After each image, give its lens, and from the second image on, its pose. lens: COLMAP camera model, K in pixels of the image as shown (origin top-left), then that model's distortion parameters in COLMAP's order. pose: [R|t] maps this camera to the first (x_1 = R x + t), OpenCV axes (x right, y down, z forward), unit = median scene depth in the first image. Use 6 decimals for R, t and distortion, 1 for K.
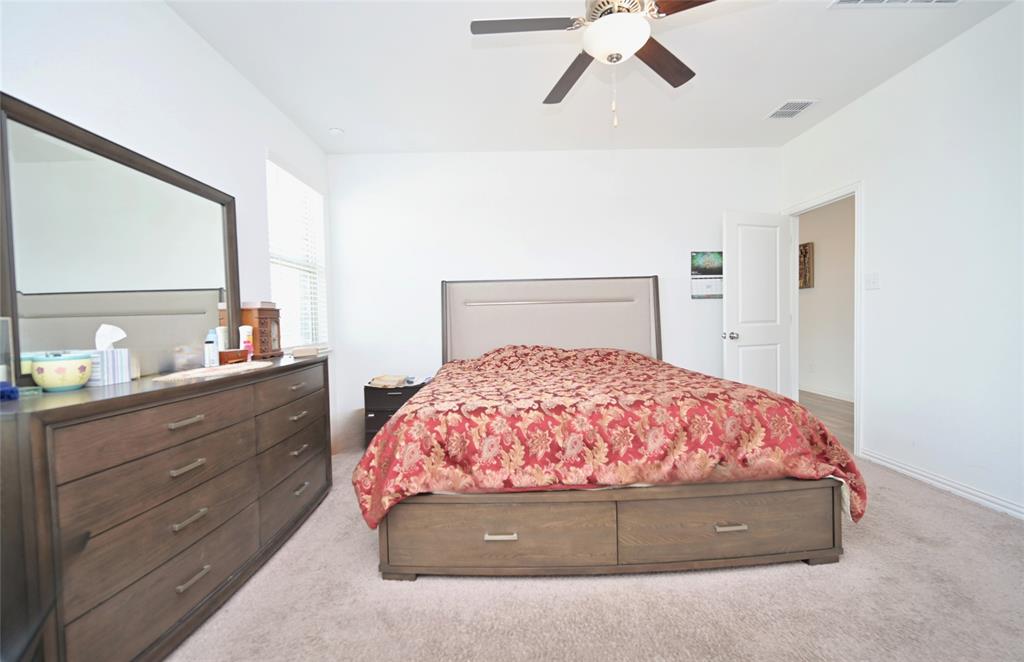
lens RADIAL K [[406.9, 0, 510.1], [0, 406.9, 331.2], [0, 0, 1]] dist [-0.004184, 0.000066]
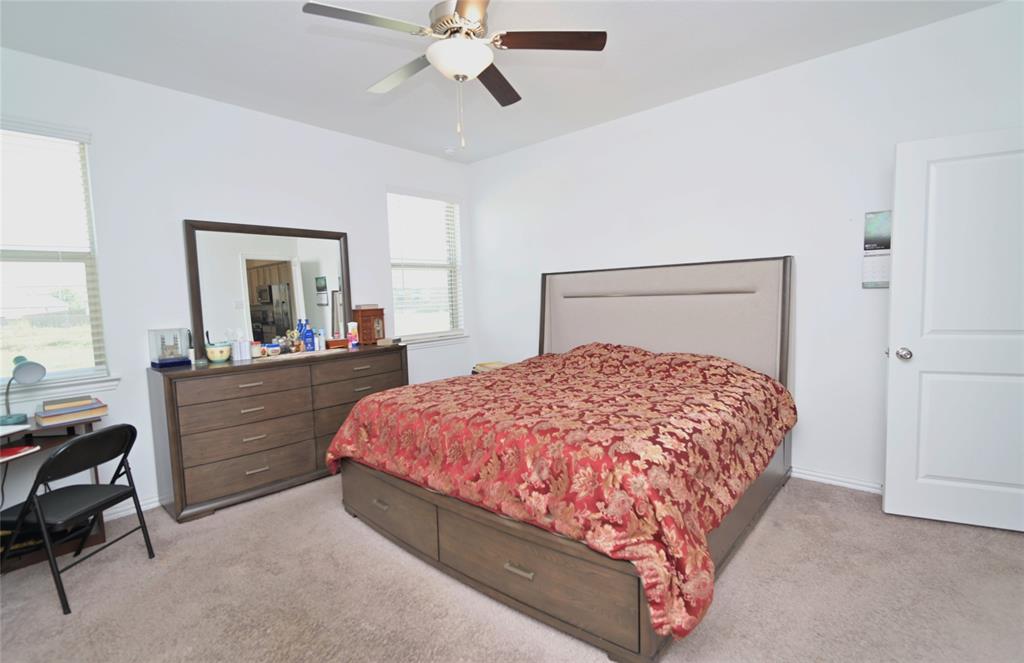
lens RADIAL K [[464.9, 0, 510.7], [0, 464.9, 330.7], [0, 0, 1]] dist [0.000043, 0.000159]
pose [[0.738430, 0.052117, -0.672314, 0.913656], [-0.004208, 0.997346, 0.072691, -0.109884], [0.674317, -0.050848, 0.736689, 0.167352]]
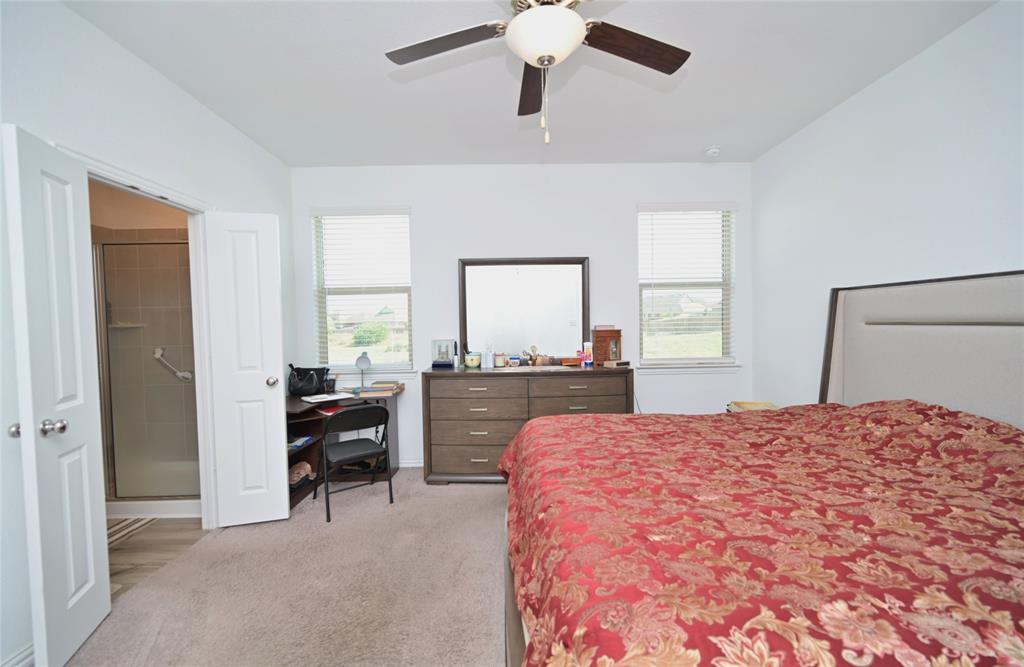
lens RADIAL K [[406.9, 0, 511.4], [0, 406.9, 334.1], [0, 0, 1]] dist [-0.004184, 0.000066]
pose [[-0.000379, 0.056679, -0.998392, 0.887903], [-0.012023, 0.998320, 0.056679, -0.129668], [0.999928, 0.012025, 0.000304, 0.745278]]
